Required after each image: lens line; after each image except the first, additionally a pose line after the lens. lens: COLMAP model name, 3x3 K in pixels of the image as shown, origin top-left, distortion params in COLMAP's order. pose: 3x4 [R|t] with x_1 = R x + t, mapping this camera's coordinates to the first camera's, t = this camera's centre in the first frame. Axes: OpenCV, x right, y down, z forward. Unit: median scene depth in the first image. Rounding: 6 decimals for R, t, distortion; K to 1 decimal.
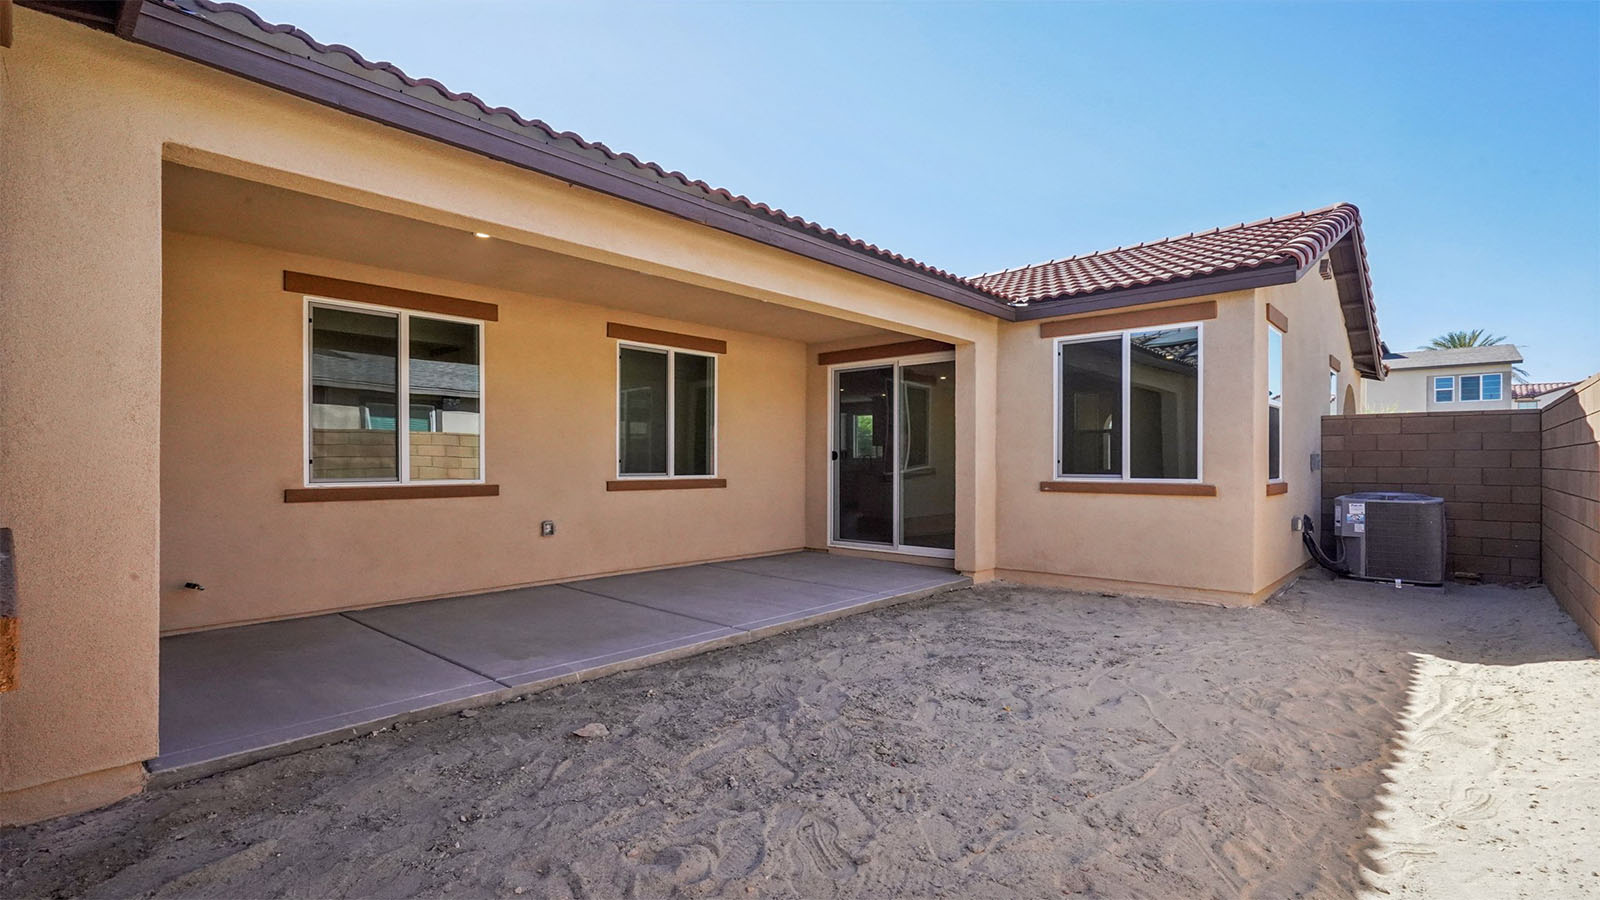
lens RADIAL K [[737.8, 0, 797.5], [0, 737.8, 457.1], [0, 0, 1]] dist [-0.001409, -0.000105]
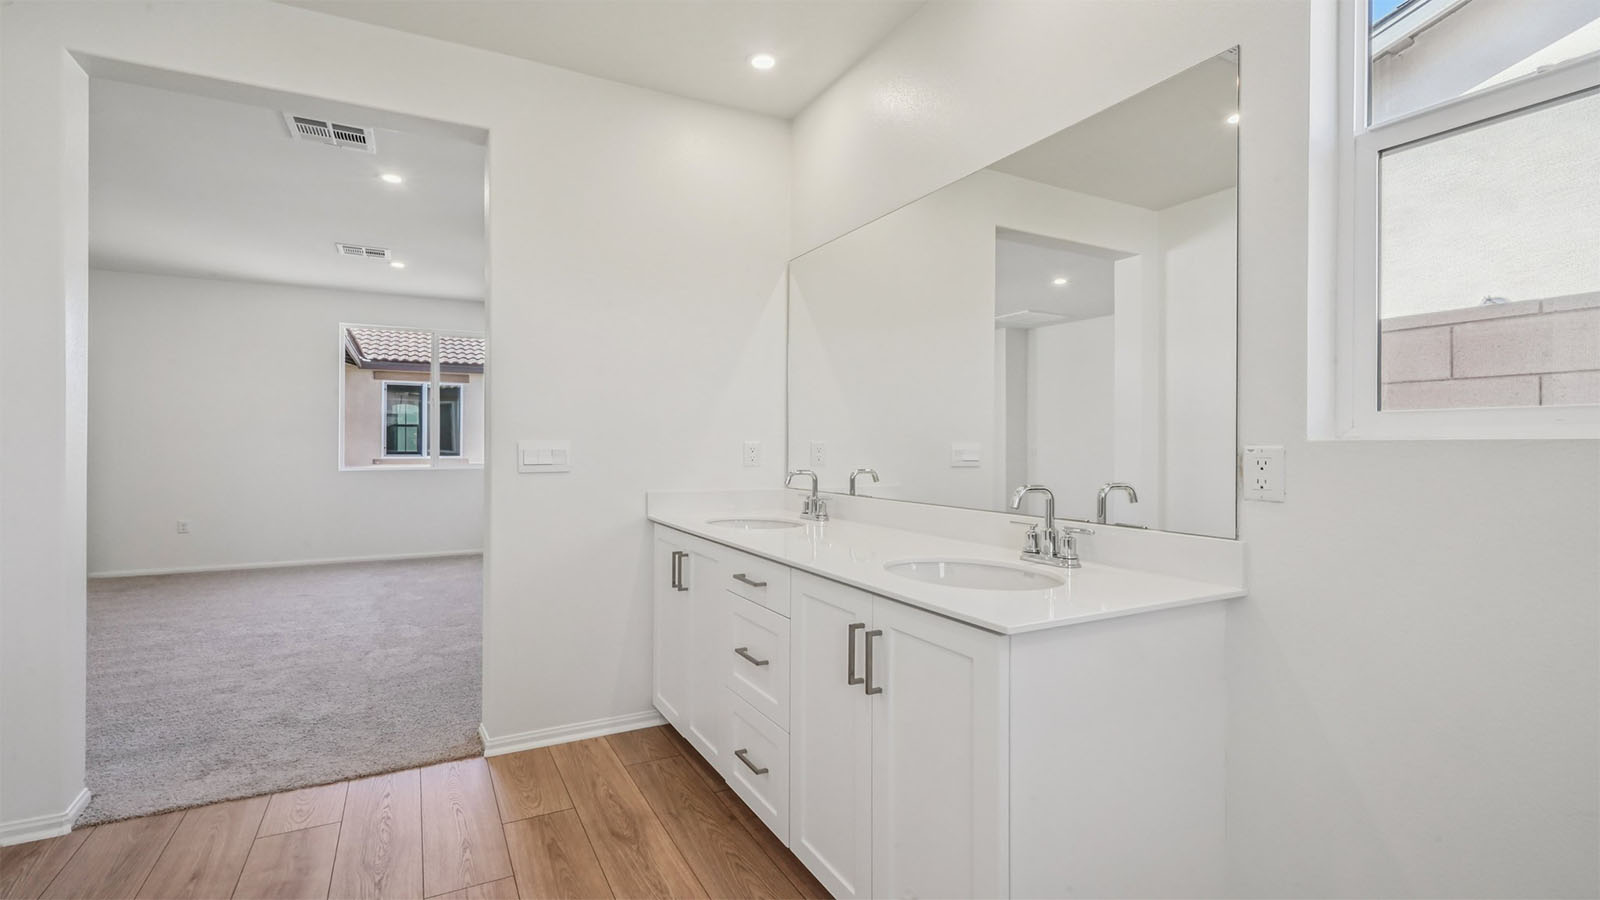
lens RADIAL K [[737.8, 0, 799.6], [0, 737.8, 447.9], [0, 0, 1]] dist [-0.001409, -0.000105]
pose [[0.354102, 0.001448, 0.935206, -0.998142], [-0.007553, 0.999971, 0.001312, -0.003362], [-0.935176, -0.007528, 0.354103, -0.618175]]
